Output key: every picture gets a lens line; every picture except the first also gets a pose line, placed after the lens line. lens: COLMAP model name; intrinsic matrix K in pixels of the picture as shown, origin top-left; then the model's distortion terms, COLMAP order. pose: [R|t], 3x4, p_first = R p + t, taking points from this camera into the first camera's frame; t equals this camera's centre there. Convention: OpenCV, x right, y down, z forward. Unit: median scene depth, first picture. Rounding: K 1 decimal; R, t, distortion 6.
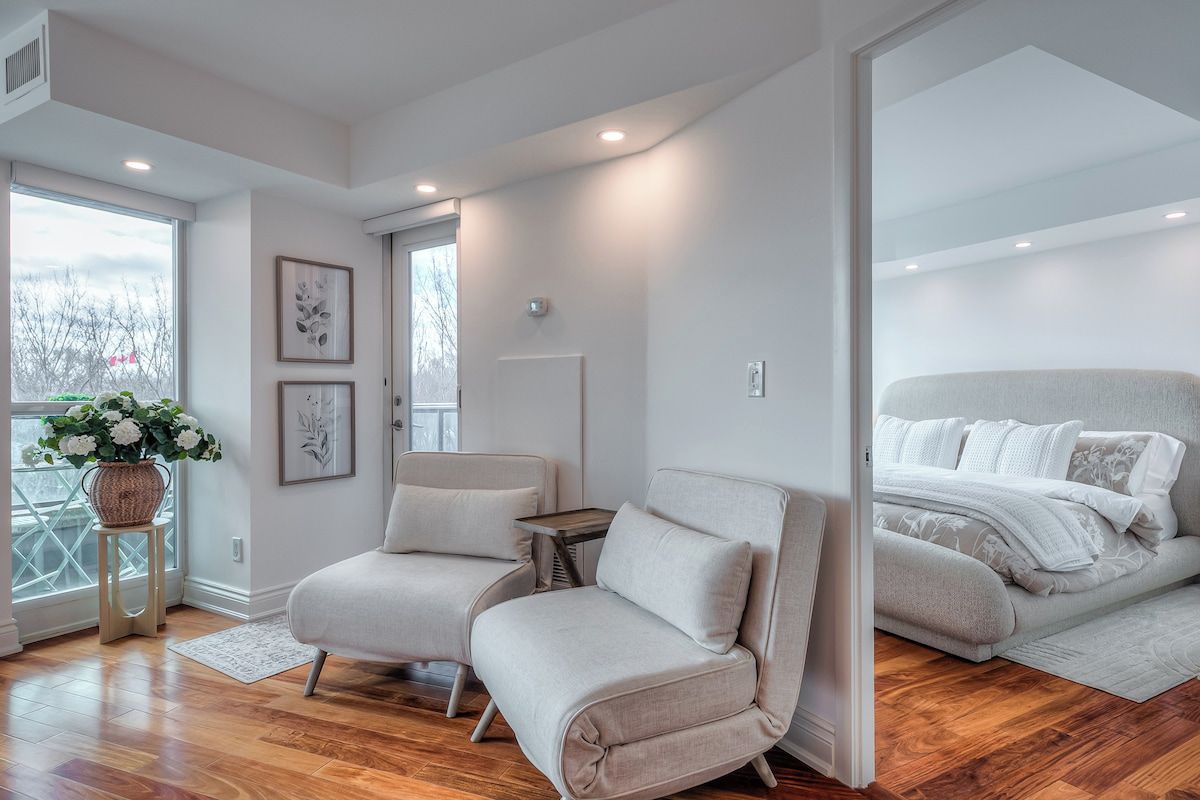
lens RADIAL K [[671.9, 0, 601.6], [0, 671.9, 397.5], [0, 0, 1]] dist [0.007262, -0.000732]
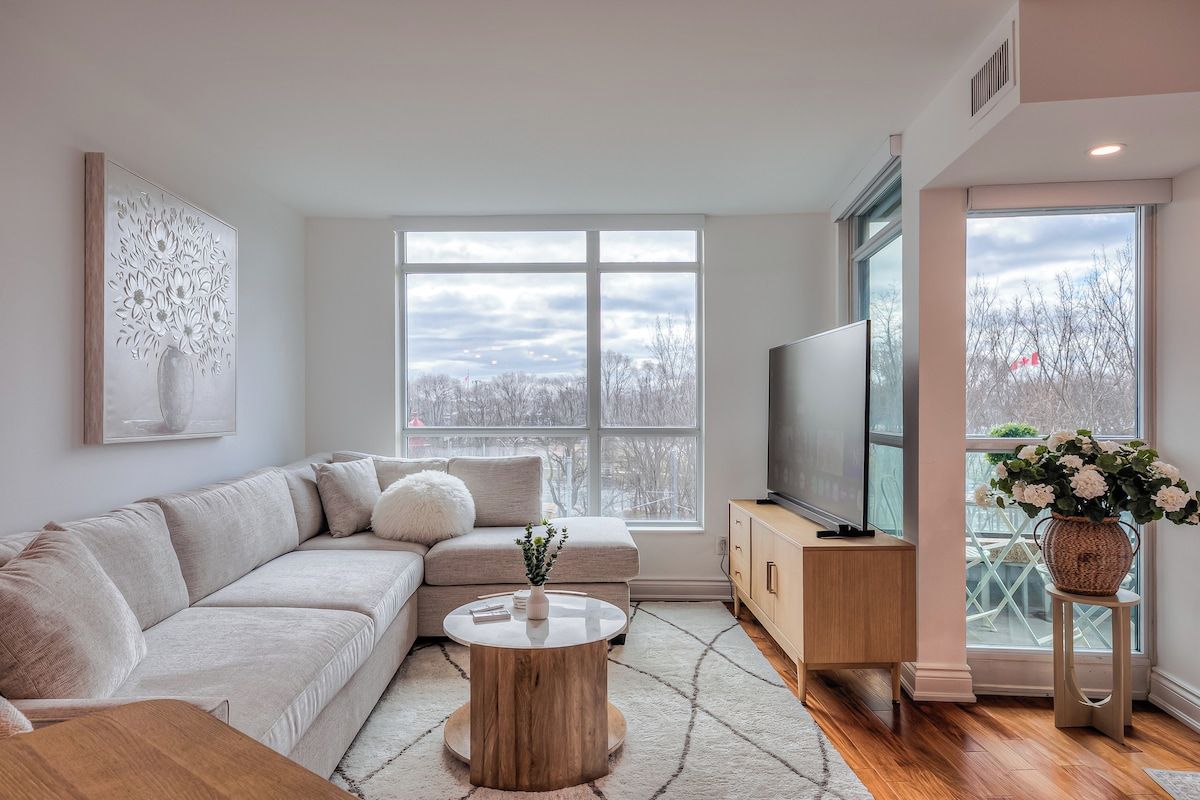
lens RADIAL K [[671.9, 0, 601.6], [0, 671.9, 394.4], [0, 0, 1]] dist [0.007262, -0.000732]
pose [[0.406921, 0.009146, -0.913417, -0.194945], [0.003667, 0.999925, 0.011646, -0.065463], [0.913456, -0.008089, 0.406857, 0.126858]]
